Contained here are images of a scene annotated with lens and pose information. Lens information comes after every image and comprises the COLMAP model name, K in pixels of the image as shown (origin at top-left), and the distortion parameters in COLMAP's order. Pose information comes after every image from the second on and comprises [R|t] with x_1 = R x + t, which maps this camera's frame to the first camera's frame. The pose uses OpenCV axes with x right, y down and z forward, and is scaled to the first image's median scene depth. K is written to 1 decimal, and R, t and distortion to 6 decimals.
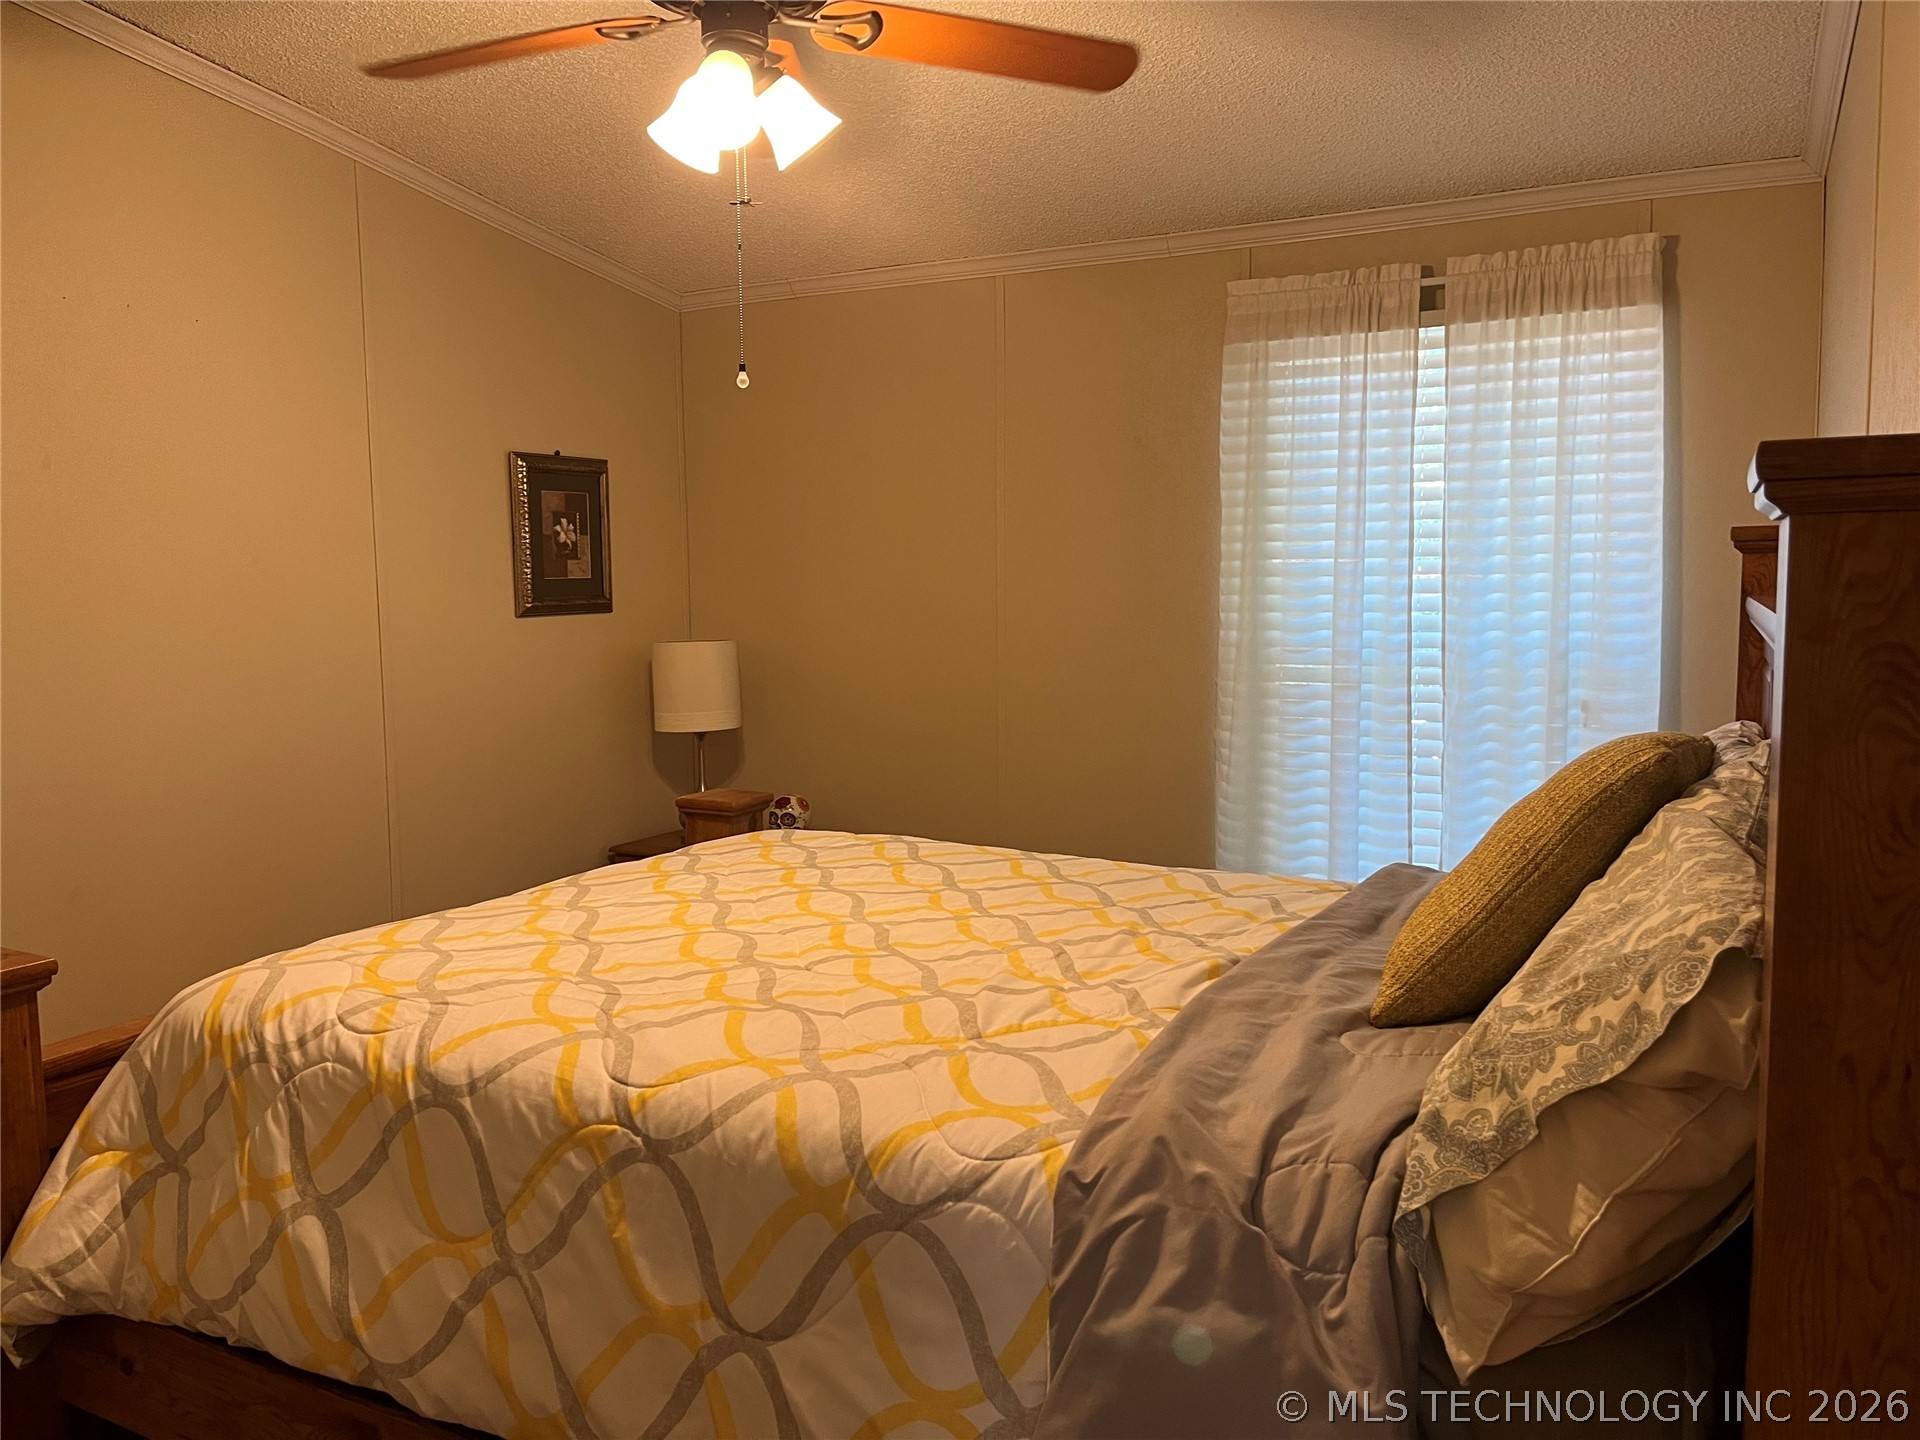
lens RADIAL K [[1439.6, 0, 950.8], [0, 1439.6, 714.7], [0, 0, 1]] dist [0.025571, -0.039349]
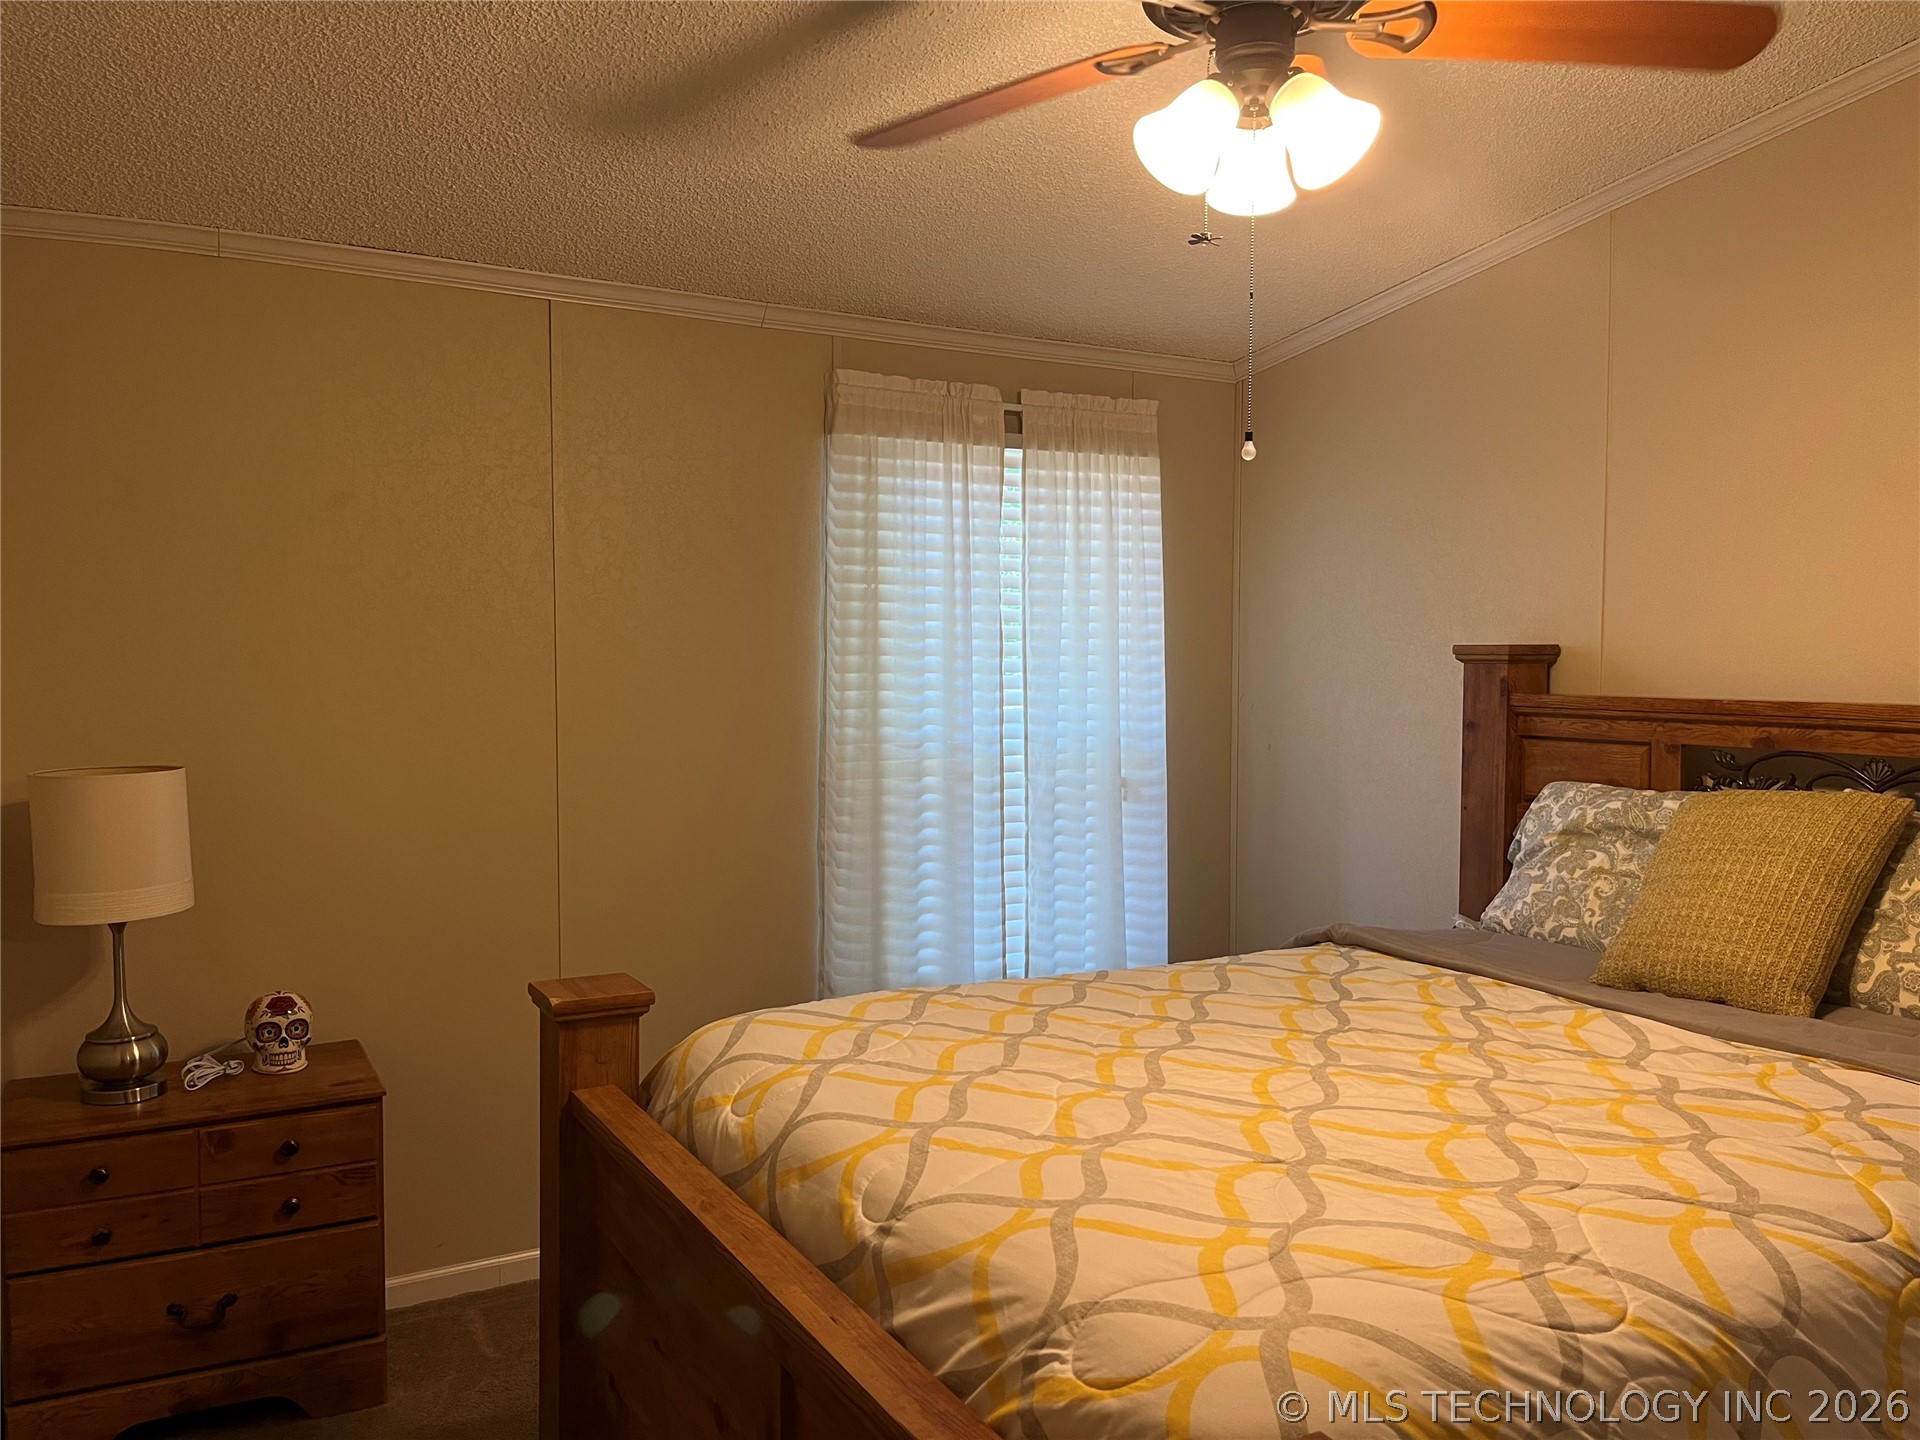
lens RADIAL K [[1439.6, 0, 950.8], [0, 1439.6, 722.3], [0, 0, 1]] dist [0.025571, -0.039349]
pose [[0.555027, -0.024545, 0.831470, -0.673113], [0.066288, 0.997691, -0.014797, -0.051782], [-0.829187, 0.063329, 0.555372, 0.487576]]
